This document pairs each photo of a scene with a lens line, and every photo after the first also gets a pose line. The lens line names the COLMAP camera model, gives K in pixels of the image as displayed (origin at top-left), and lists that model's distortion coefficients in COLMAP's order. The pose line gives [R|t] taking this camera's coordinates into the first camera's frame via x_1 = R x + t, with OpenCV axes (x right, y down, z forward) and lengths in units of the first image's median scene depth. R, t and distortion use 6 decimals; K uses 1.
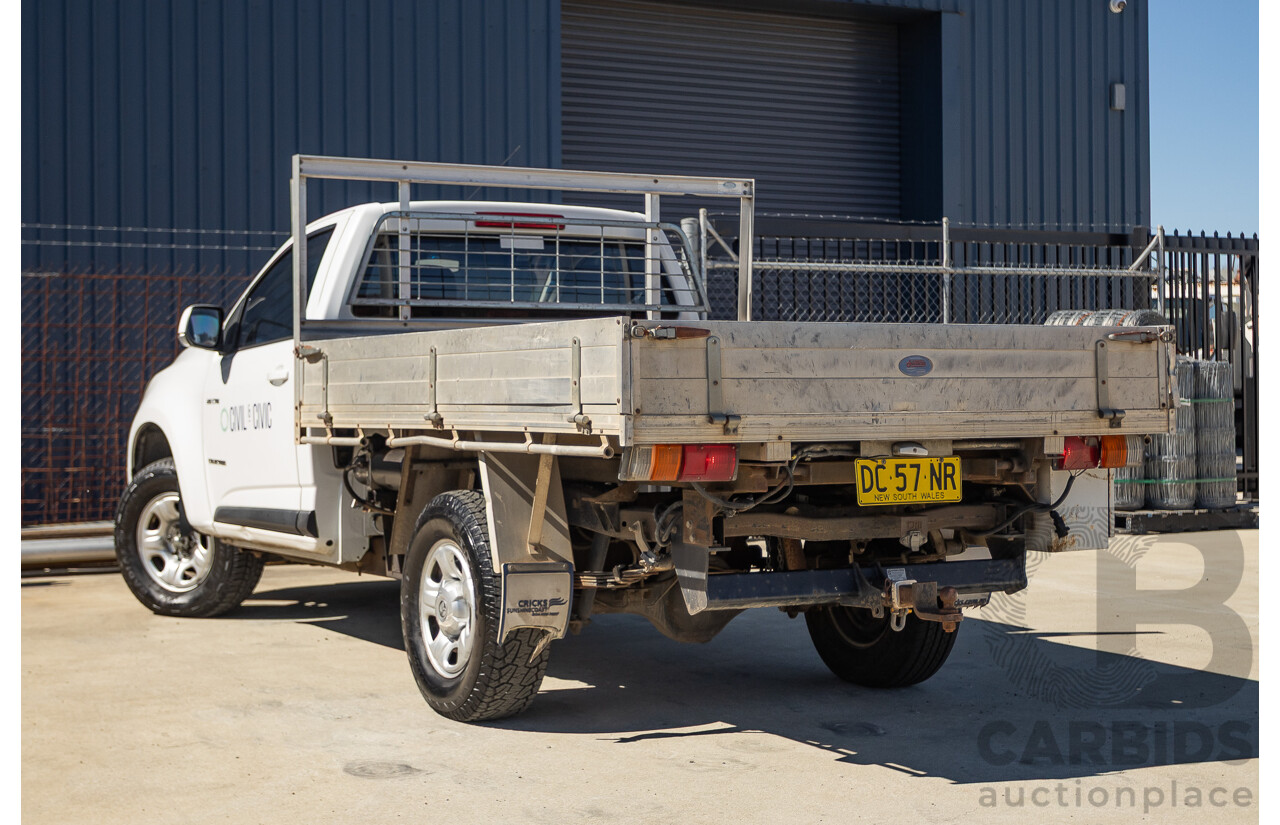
lens RADIAL K [[2069.9, 0, 640.0], [0, 2069.9, 412.5], [0, 0, 1]] dist [-0.028992, -0.007041]
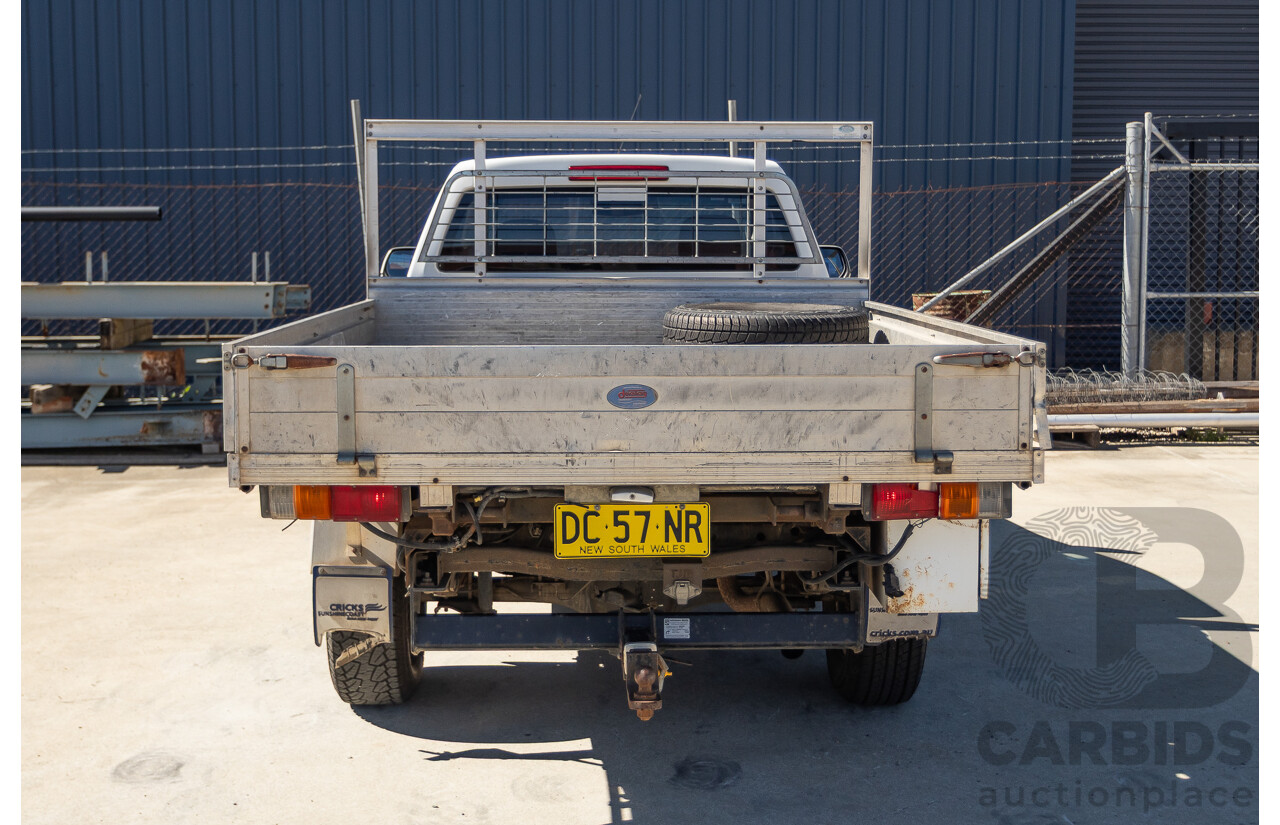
lens RADIAL K [[1596.4, 0, 644.1], [0, 1596.4, 399.1], [0, 0, 1]] dist [-0.010838, -0.000889]
pose [[0.888280, 0.055936, -0.455883, 0.406250], [-0.010183, 0.994711, 0.102207, -0.082374], [0.459189, -0.086146, 0.884152, 0.412080]]
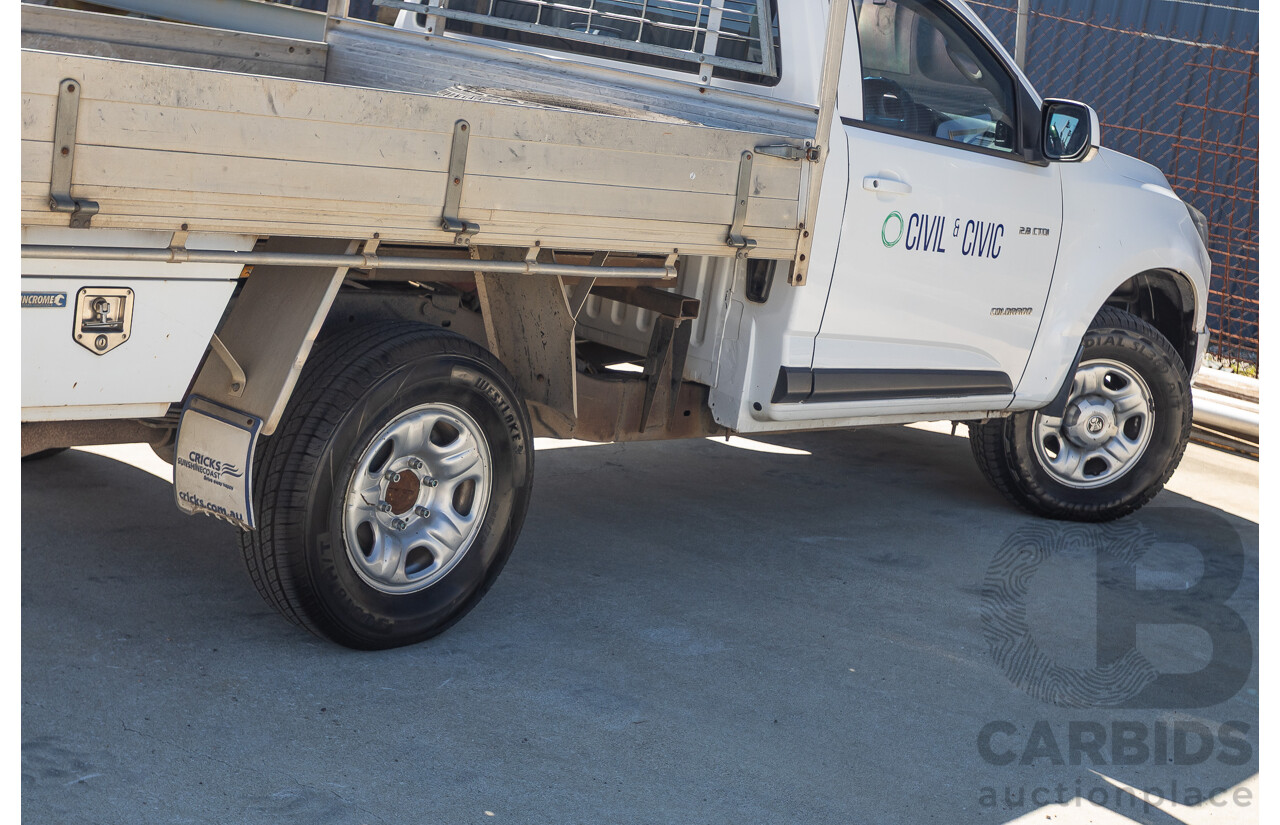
lens RADIAL K [[2171.7, 0, 637.6], [0, 2171.7, 390.6], [0, 0, 1]] dist [-0.024599, 0.065565]
pose [[0.318053, 0.214889, -0.923399, 0.886833], [-0.165953, 0.971556, 0.168935, -0.081578], [0.933436, 0.099510, 0.344667, 1.002792]]
